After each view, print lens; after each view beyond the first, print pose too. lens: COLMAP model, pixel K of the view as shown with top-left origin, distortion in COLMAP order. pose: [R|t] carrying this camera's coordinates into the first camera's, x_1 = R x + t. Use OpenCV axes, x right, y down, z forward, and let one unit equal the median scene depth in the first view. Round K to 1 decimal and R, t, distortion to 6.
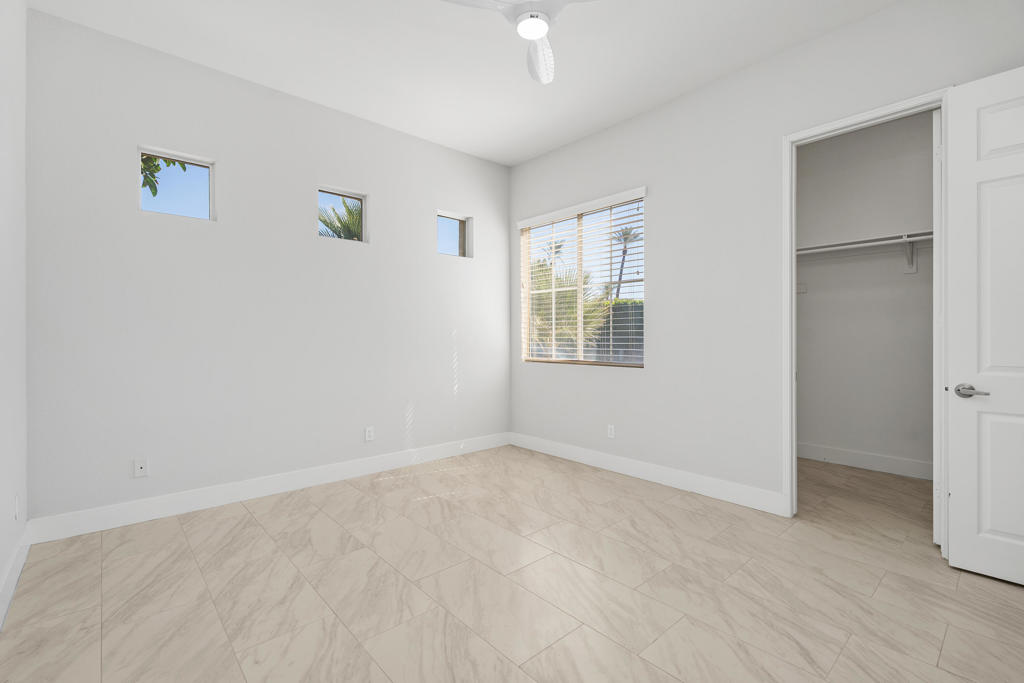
lens RADIAL K [[456.8, 0, 511.7], [0, 456.8, 338.8], [0, 0, 1]] dist [0.004332, -0.000113]
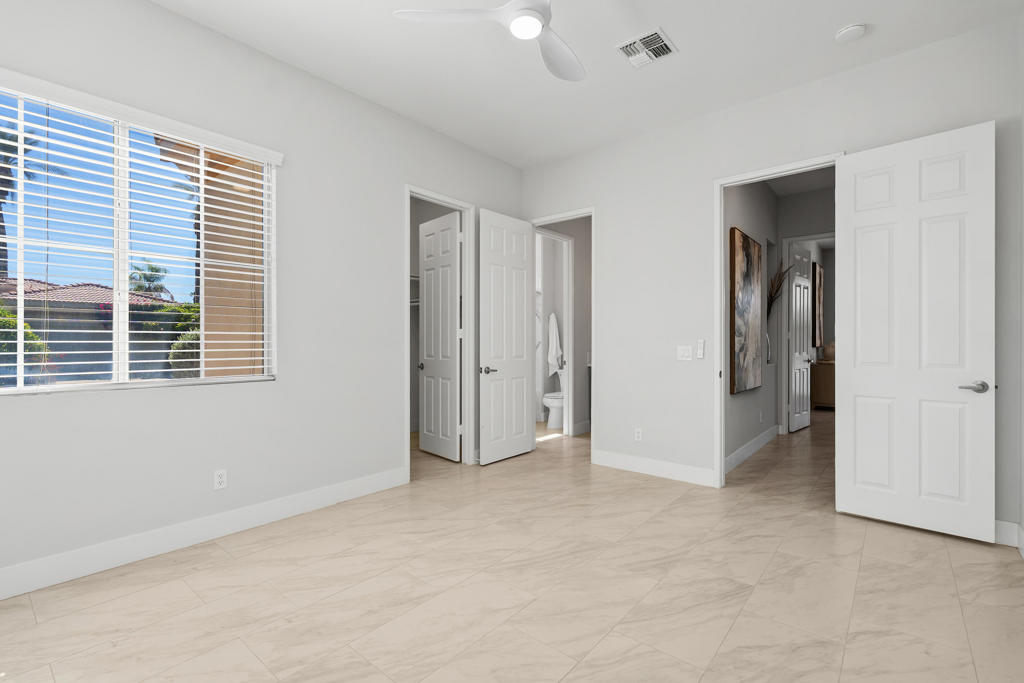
lens RADIAL K [[456.8, 0, 511.8], [0, 456.8, 343.9], [0, 0, 1]] dist [0.004332, -0.000113]
pose [[-0.138340, -0.001638, 0.990383, -0.730304], [0.000766, 0.999998, 0.001760, -0.001798], [-0.990385, 0.001002, -0.138338, 0.923974]]
